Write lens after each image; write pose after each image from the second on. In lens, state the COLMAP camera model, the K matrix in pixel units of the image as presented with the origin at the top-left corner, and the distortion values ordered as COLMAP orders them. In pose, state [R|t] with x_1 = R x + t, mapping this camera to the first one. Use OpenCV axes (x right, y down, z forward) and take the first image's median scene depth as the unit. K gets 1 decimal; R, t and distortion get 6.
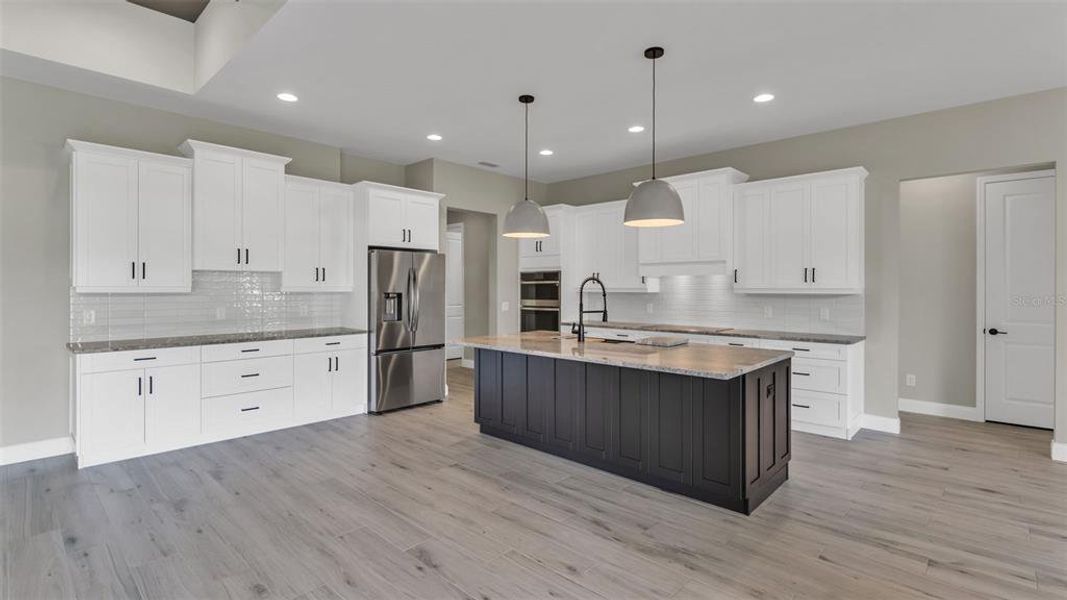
lens RADIAL K [[488.4, 0, 525.5], [0, 488.4, 299.4], [0, 0, 1]] dist [-0.008211, -0.000082]
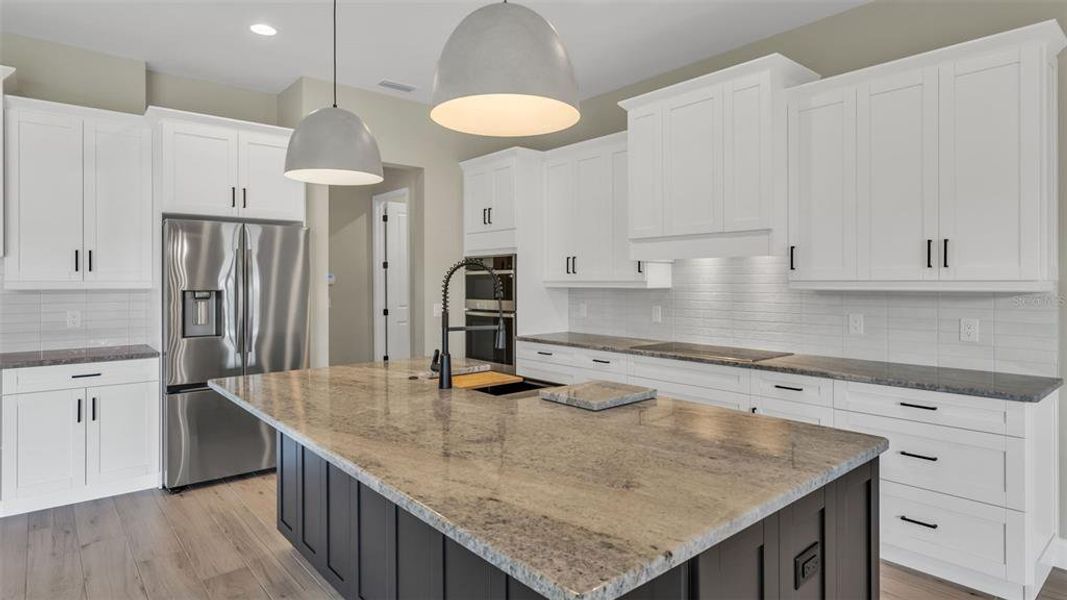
lens RADIAL K [[569.9, 0, 530.5], [0, 569.9, 292.6], [0, 0, 1]] dist [-0.001721, -0.002513]
pose [[0.994488, -0.002249, -0.104826, 0.205256], [0.001823, 0.999990, -0.004162, -0.006999], [0.104834, 0.003948, 0.994482, 0.336420]]
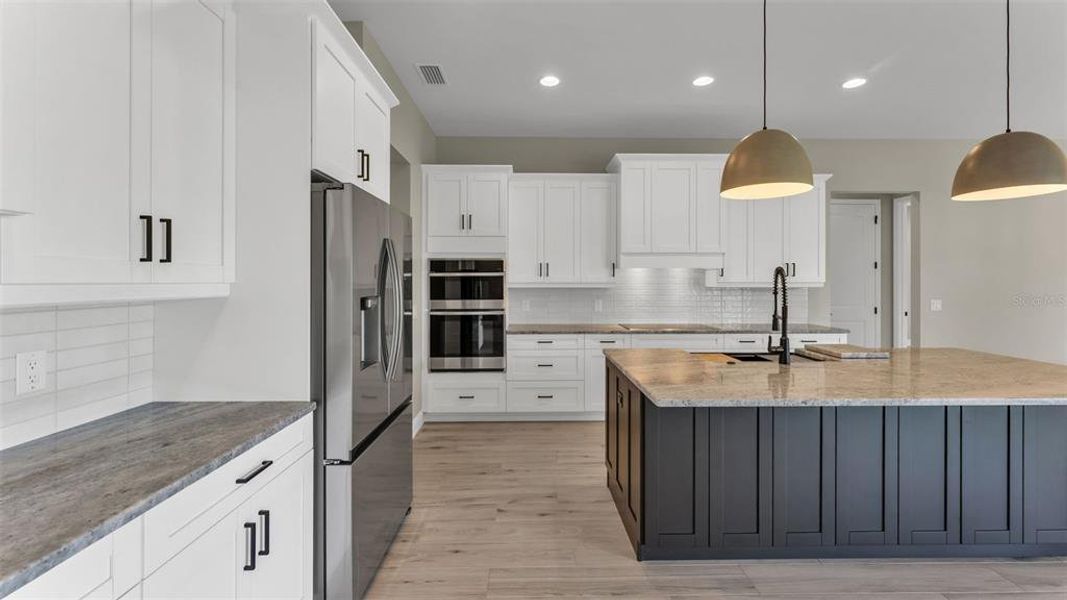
lens RADIAL K [[430.2, 0, 529.4], [0, 430.2, 291.2], [0, 0, 1]] dist [0.000850, -0.000072]
pose [[0.719118, -0.017756, 0.694661, -0.423479], [0.018023, 0.999814, 0.006899, -0.017886], [-0.694654, 0.007559, 0.719304, 0.640472]]
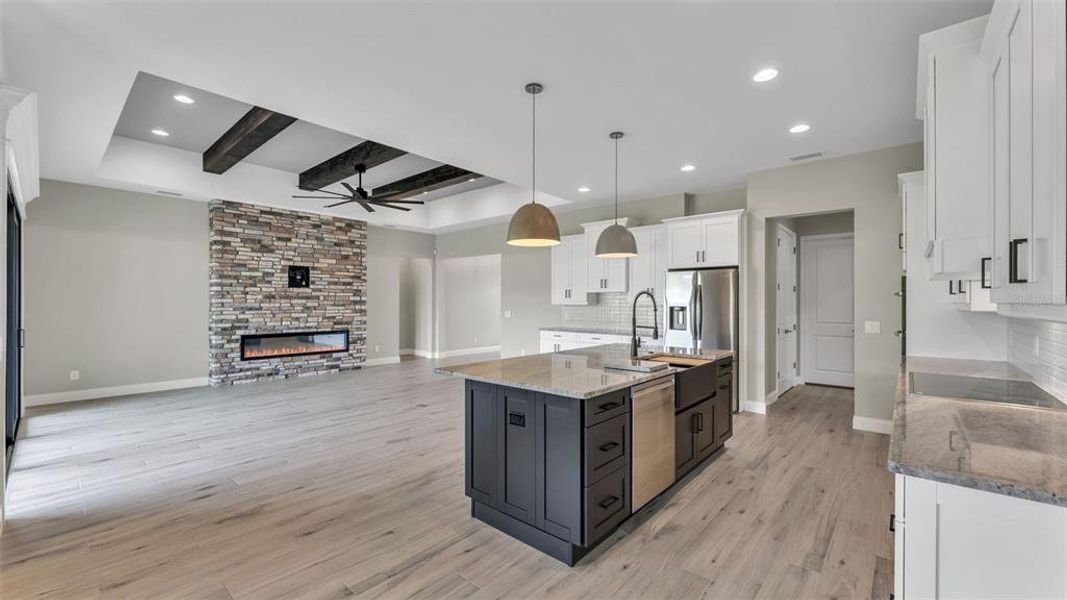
lens RADIAL K [[430.7, 0, 531.4], [0, 430.7, 299.6], [0, 0, 1]] dist [-0.000559, 0.000518]
pose [[0.039648, -0.007165, -0.999188, 0.766627], [-0.026506, 0.999615, -0.008219, -0.012008], [0.998862, 0.026811, 0.039443, 0.592122]]
